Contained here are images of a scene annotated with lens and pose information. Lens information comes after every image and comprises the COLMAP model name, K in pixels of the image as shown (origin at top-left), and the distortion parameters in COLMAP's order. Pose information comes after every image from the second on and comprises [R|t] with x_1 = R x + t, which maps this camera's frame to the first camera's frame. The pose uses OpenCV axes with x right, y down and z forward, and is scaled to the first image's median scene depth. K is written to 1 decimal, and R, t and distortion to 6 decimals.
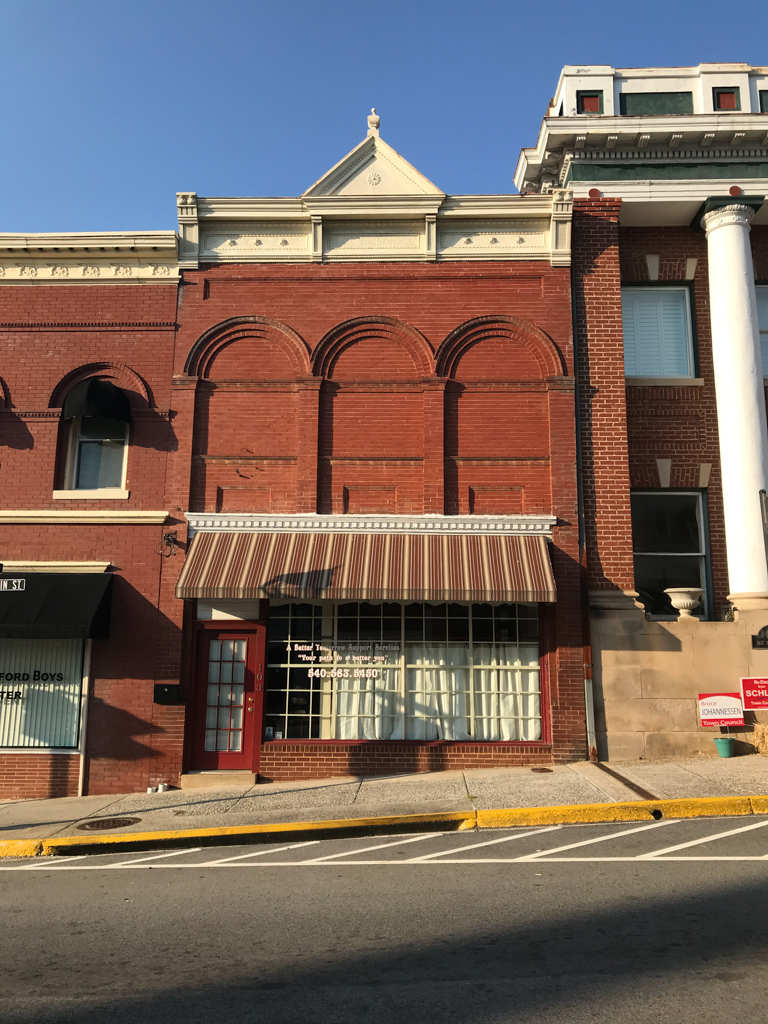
lens RADIAL K [[836.3, 0, 384.0], [0, 836.3, 512.0], [0, 0, 1]] dist [-0.001927, -0.006945]
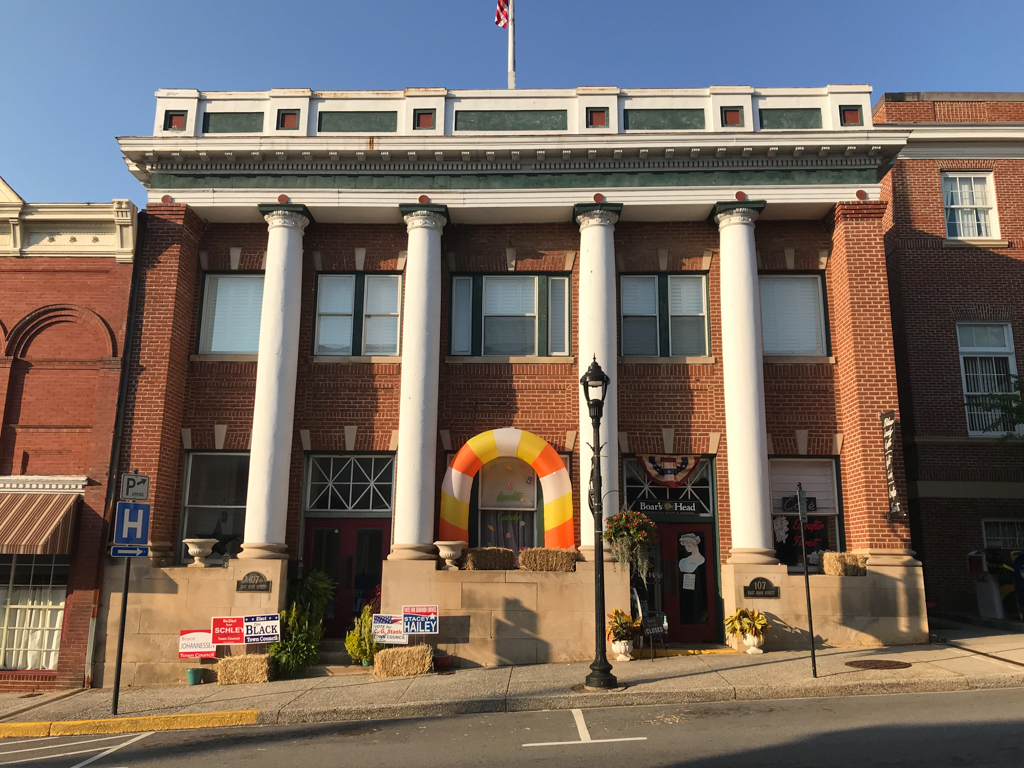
lens RADIAL K [[836.3, 0, 512.0], [0, 836.3, 384.0], [0, 0, 1]] dist [-0.001927, -0.006945]
pose [[0.999672, 0.003690, 0.025345, 0.741770], [-0.002774, 0.999345, -0.036078, -0.082463], [-0.025461, 0.035996, 0.999028, -0.190817]]
